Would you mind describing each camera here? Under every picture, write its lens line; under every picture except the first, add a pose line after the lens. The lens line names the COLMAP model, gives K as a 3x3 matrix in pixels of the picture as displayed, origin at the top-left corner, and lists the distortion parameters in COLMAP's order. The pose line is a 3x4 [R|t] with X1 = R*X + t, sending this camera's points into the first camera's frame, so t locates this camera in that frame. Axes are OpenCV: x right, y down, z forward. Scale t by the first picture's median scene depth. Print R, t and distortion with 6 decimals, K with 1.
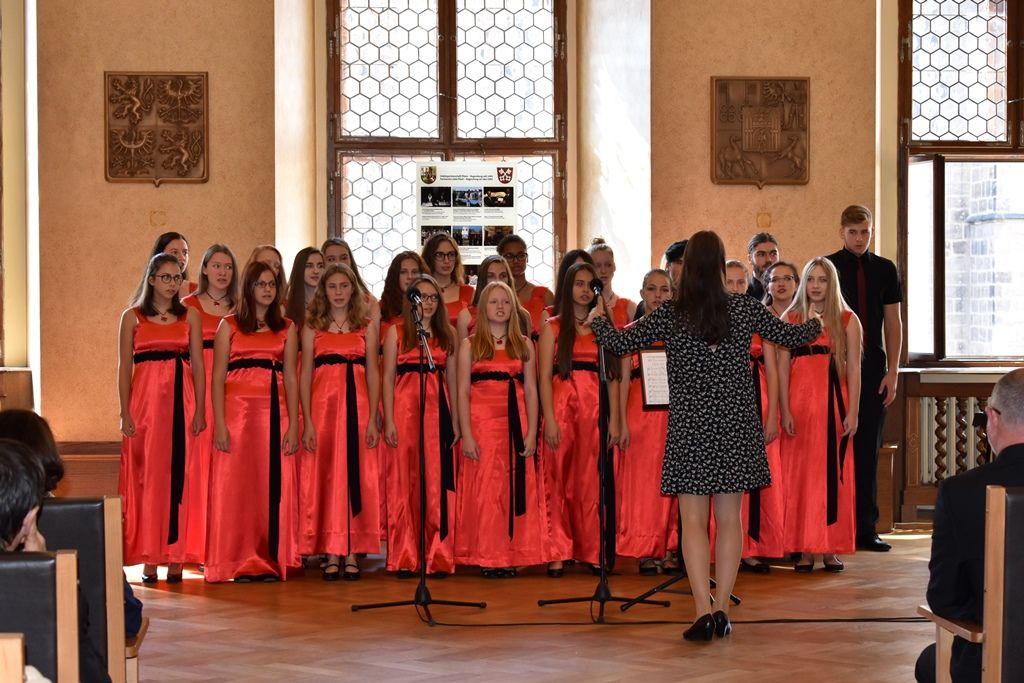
lens RADIAL K [[2473.7, 0, 512.0], [0, 2473.7, 341.5], [0, 0, 1]] dist [0.125596, 0.578613]
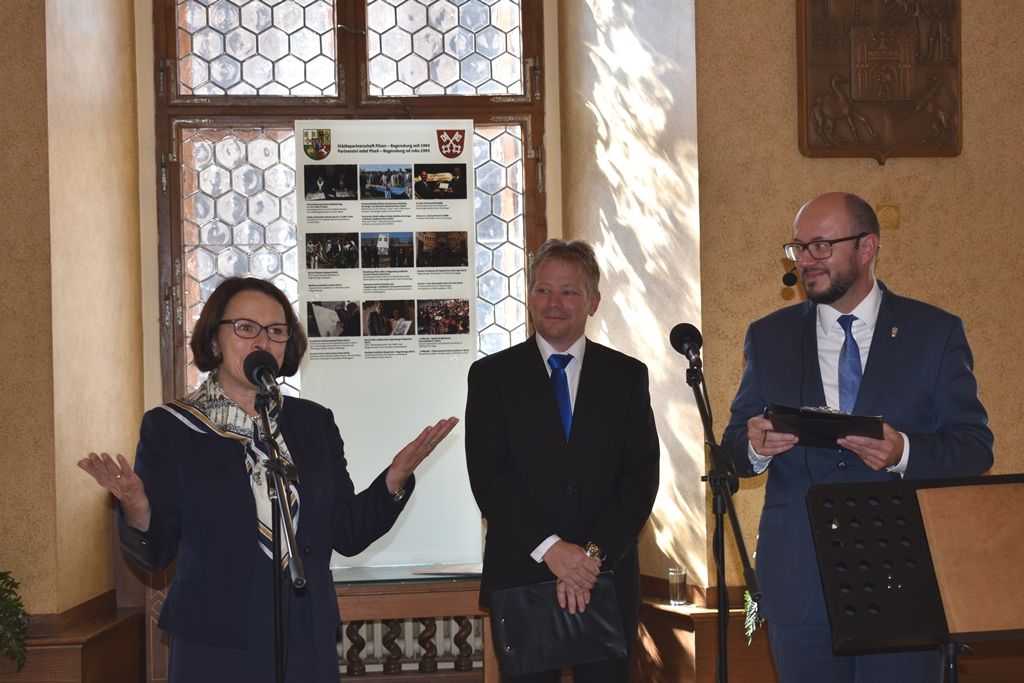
lens RADIAL K [[2090.8, 0, 512.0], [0, 2090.8, 341.5], [0, 0, 1]] dist [0.048569, -0.020502]
pose [[0.998983, -0.017981, 0.041337, -0.009416], [0.018550, 0.999738, -0.013407, -0.014286], [-0.041085, 0.014161, 0.999055, 0.506501]]
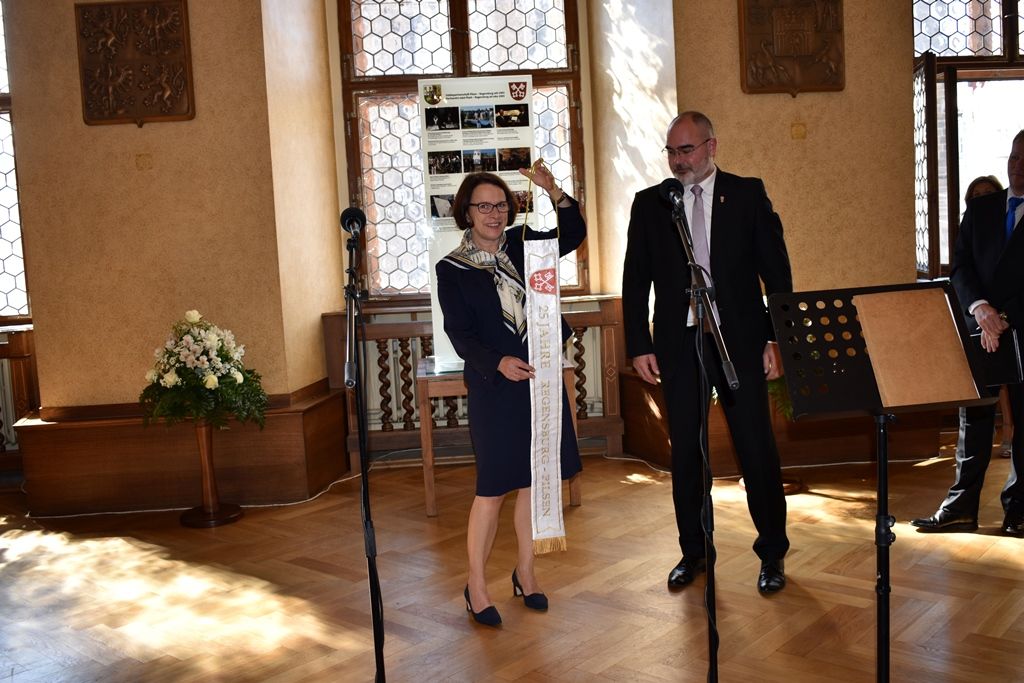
lens RADIAL K [[1066.0, 0, 512.0], [0, 1066.0, 341.5], [0, 0, 1]] dist [-0.069131, 0.000176]
pose [[0.998392, -0.048421, -0.029480, 0.001889], [0.050609, 0.995617, 0.078654, -0.006960], [0.025542, -0.080019, 0.996466, 0.597720]]
